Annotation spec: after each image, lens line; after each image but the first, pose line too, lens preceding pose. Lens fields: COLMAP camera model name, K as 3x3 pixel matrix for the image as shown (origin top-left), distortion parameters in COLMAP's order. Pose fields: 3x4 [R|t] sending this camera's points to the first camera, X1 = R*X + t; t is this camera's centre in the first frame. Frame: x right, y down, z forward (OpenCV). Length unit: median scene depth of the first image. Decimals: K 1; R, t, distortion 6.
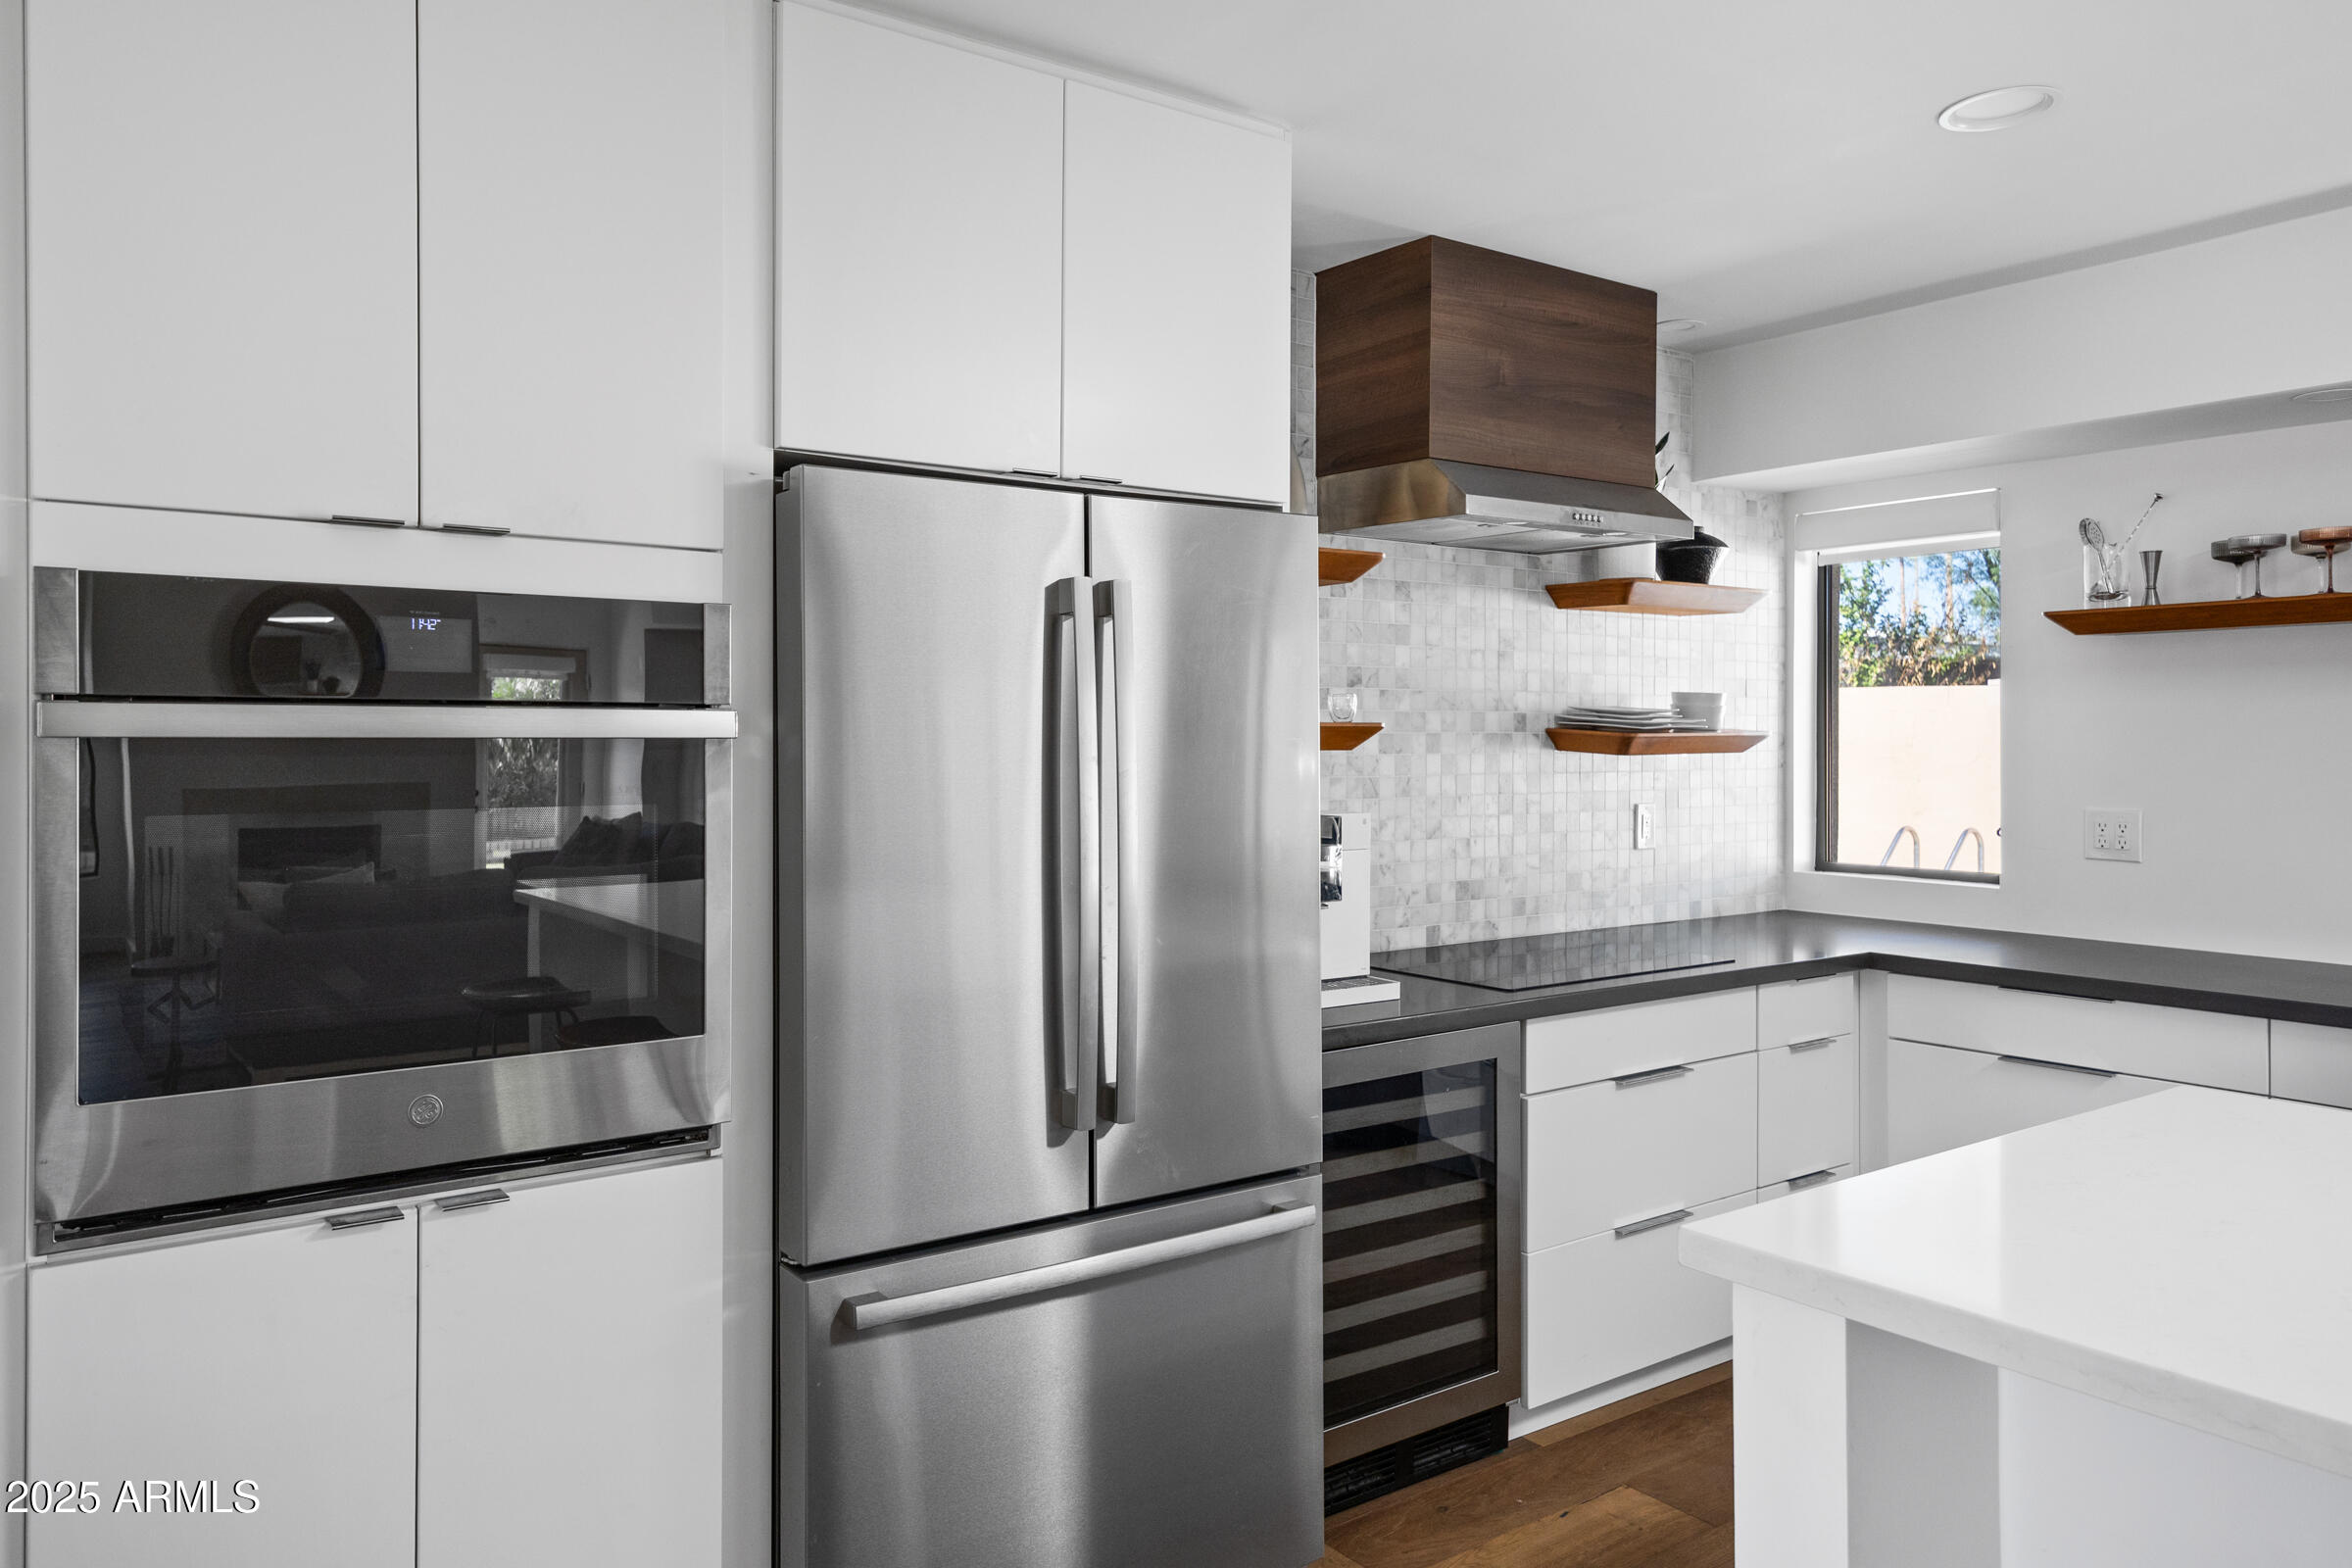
lens RADIAL K [[1592.0, 0, 1114.9], [0, 1592.0, 741.5], [0, 0, 1]] dist [0.007141, 0.000398]
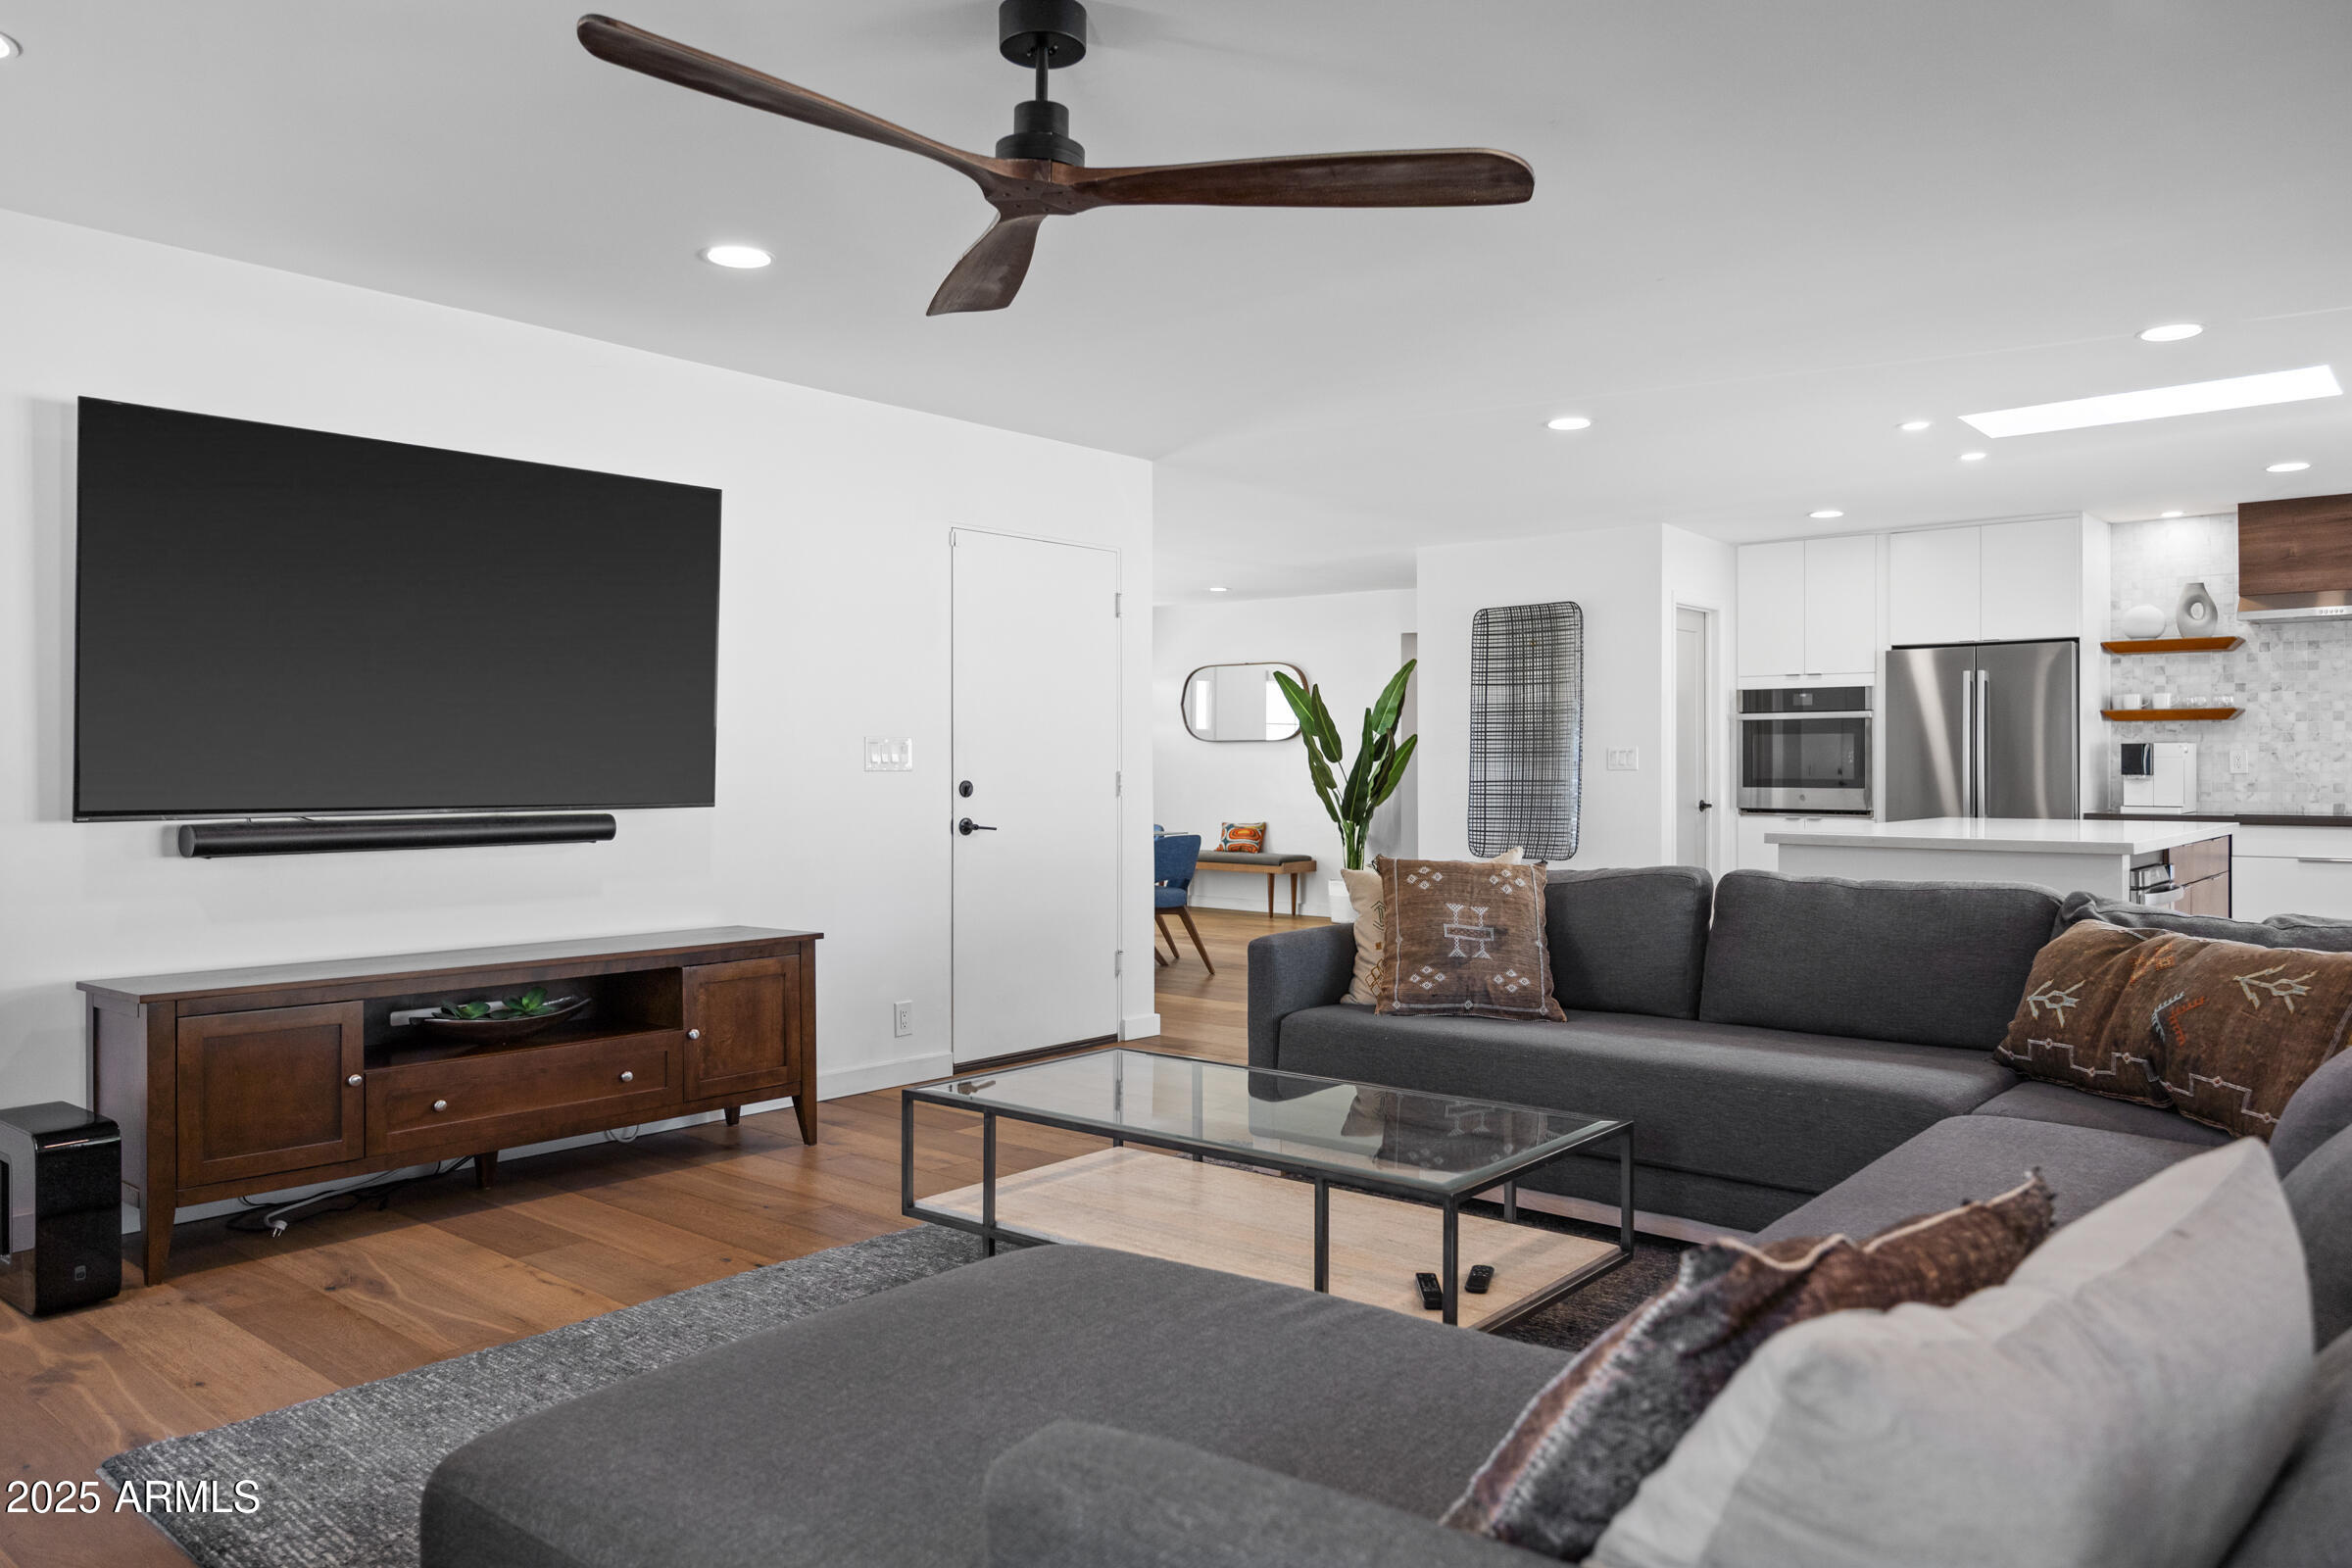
lens RADIAL K [[1588.7, 0, 1180.1], [0, 1588.7, 765.3], [0, 0, 1]] dist [-0.000624, -0.001560]
pose [[0.251584, 0.004315, -0.967826, 1.841882], [-0.000741, 0.999991, 0.004266, 0.058422], [0.967835, -0.000356, 0.251585, -0.997941]]
